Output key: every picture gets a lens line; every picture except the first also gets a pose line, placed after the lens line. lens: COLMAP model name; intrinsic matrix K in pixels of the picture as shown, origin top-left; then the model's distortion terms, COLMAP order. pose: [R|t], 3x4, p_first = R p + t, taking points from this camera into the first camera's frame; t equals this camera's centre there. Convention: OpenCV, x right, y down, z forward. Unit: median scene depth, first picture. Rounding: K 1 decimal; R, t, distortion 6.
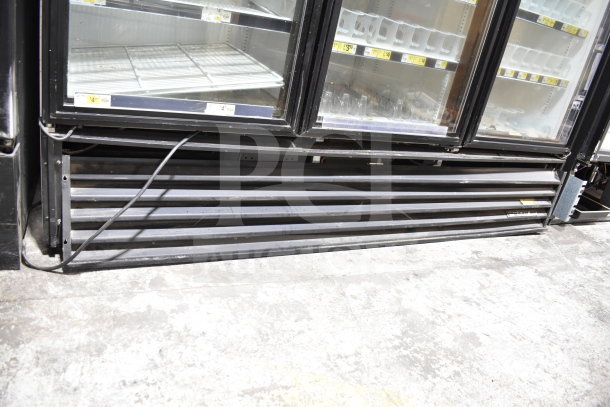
lens RADIAL K [[468.5, 0, 304.3], [0, 468.5, 201.6], [0, 0, 1]] dist [-0.082768, 0.001382]
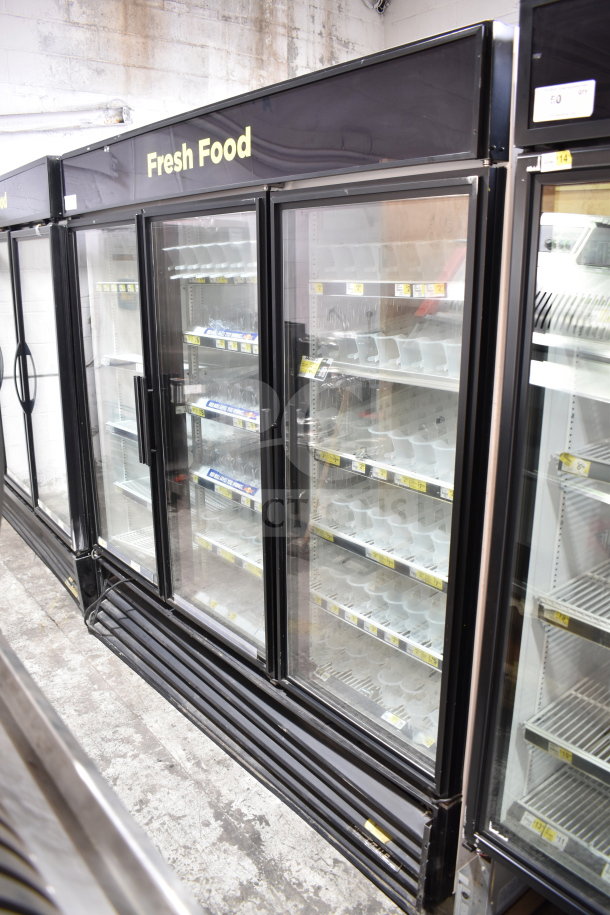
lens RADIAL K [[702.8, 0, 302.9], [0, 702.8, 459.7], [0, 0, 1]] dist [-0.082768, 0.001382]
pose [[0.226752, 0.051436, -0.972593, 1.701573], [-0.351183, 0.935746, -0.032388, -0.506566], [0.908435, 0.348902, 0.230246, 0.685718]]
